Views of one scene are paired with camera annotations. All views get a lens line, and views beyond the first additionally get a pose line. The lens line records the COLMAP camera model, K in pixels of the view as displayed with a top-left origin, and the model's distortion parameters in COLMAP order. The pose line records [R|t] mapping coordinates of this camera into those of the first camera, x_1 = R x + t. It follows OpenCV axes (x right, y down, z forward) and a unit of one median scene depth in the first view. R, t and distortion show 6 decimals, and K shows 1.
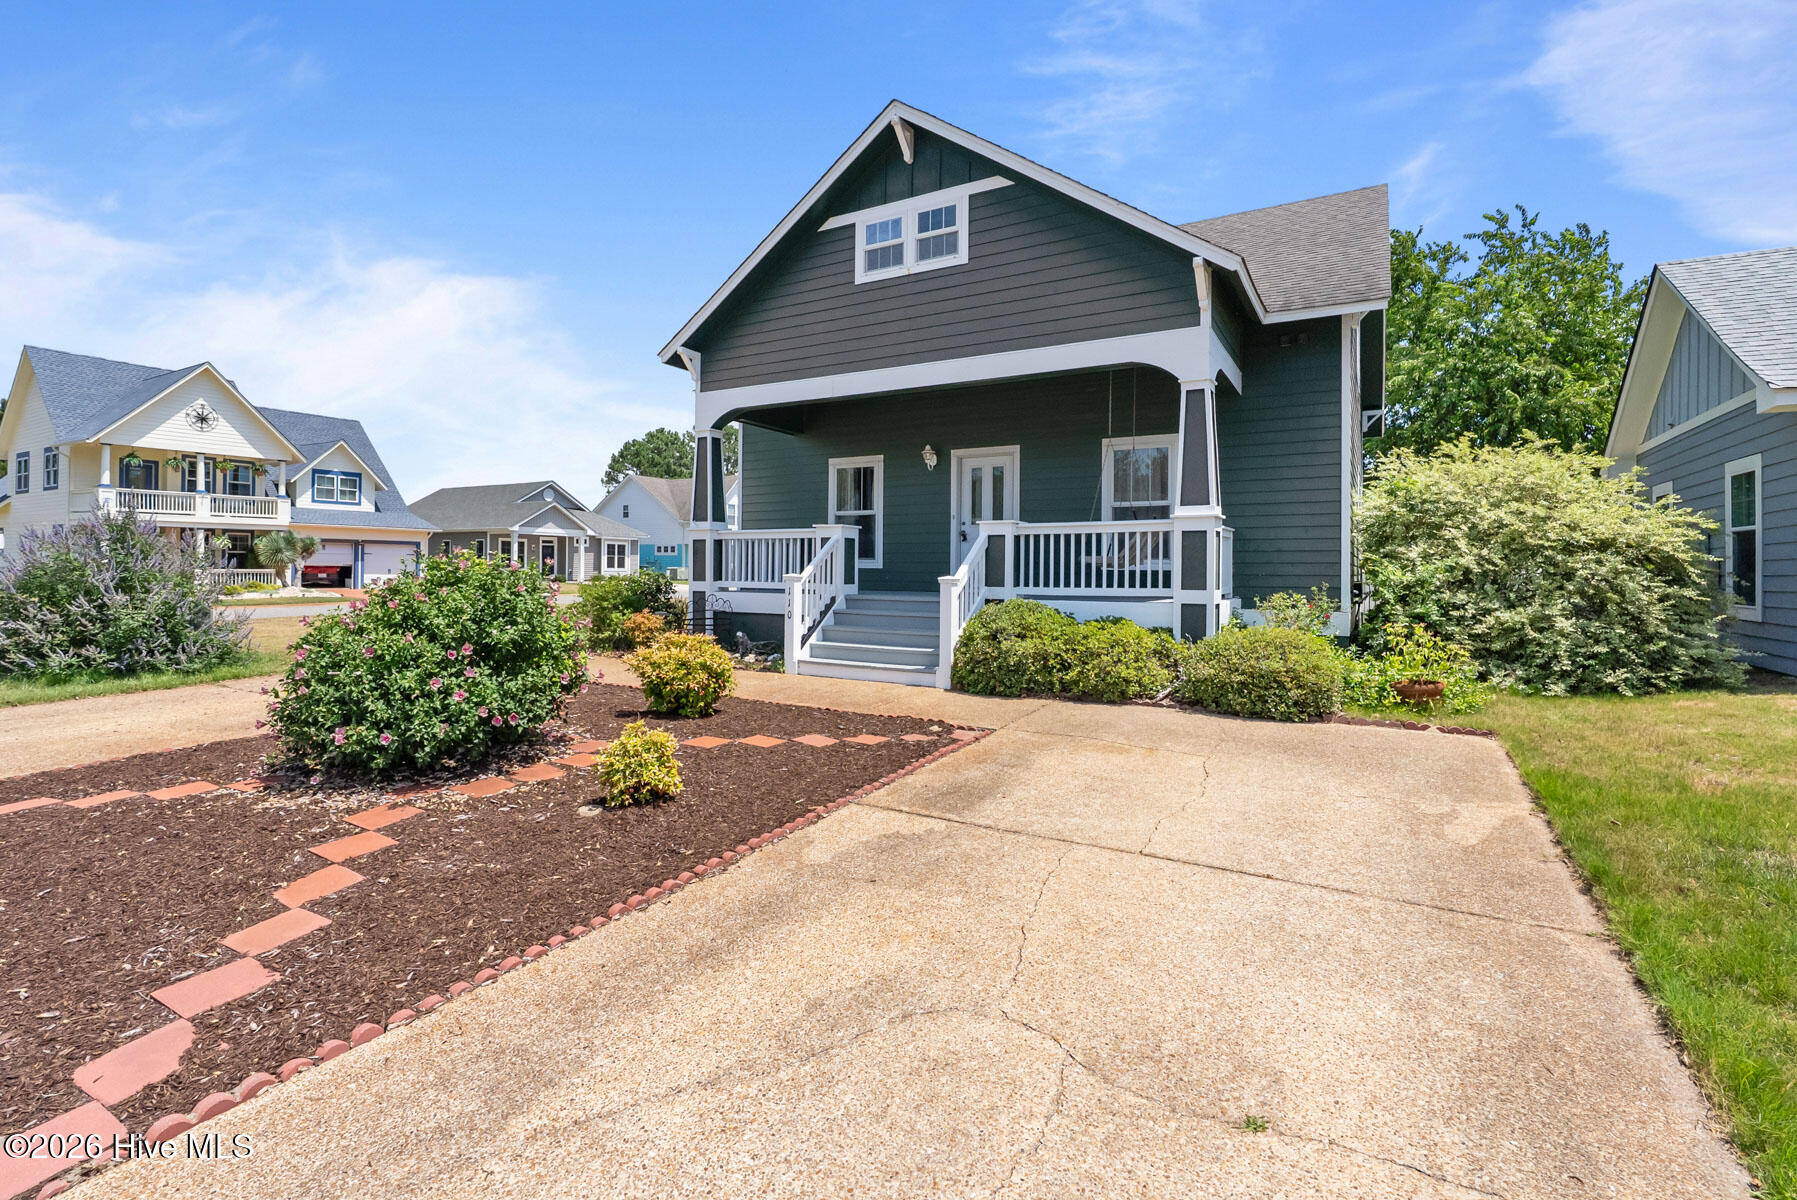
lens RADIAL K [[819.2, 0, 887.5], [0, 819.2, 581.6], [0, 0, 1]] dist [-0.013337, 0.004478]
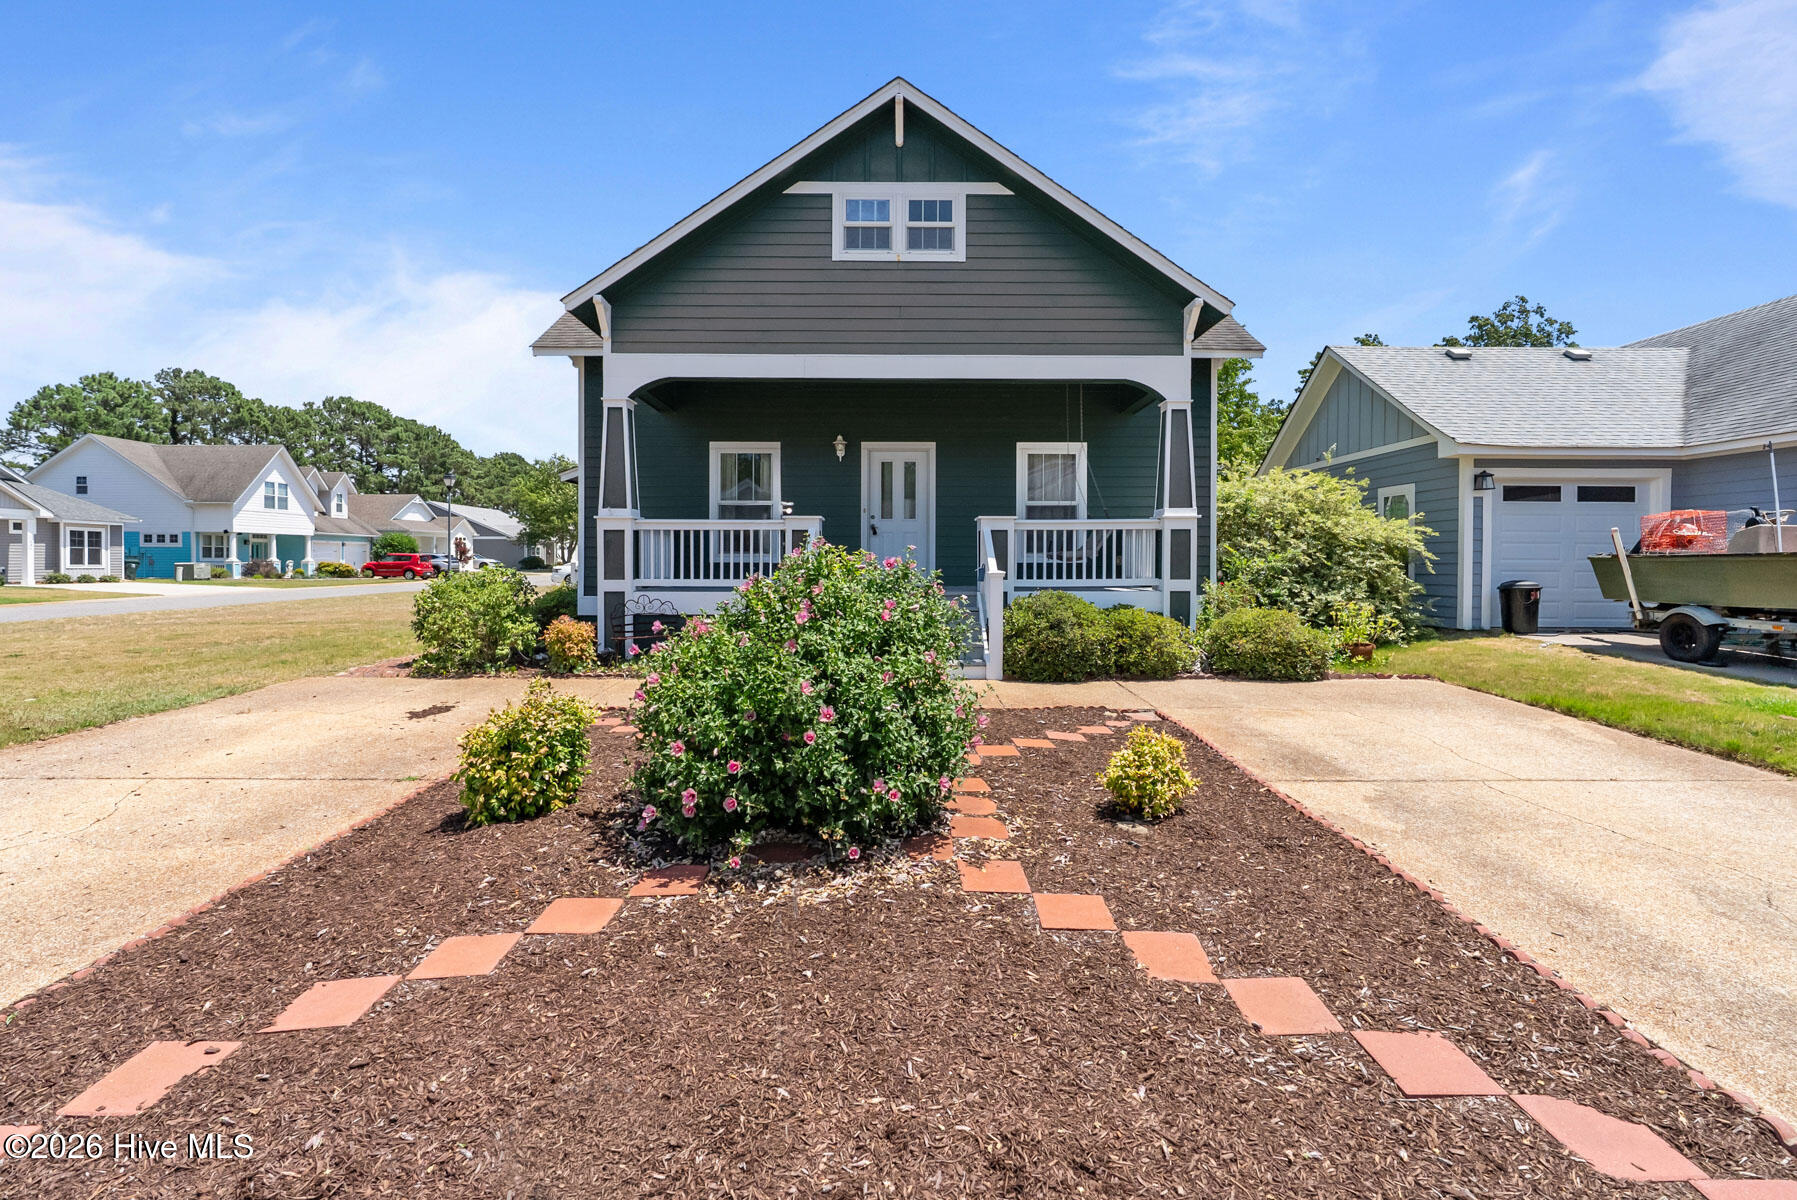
lens RADIAL K [[819.2, 0, 892.2], [0, 819.2, 596.2], [0, 0, 1]] dist [-0.013337, 0.004478]
pose [[0.860709, -0.029007, 0.508271, -0.479485], [0.014581, 0.999371, 0.032341, -0.008071], [-0.508889, -0.020425, 0.860590, 0.154888]]
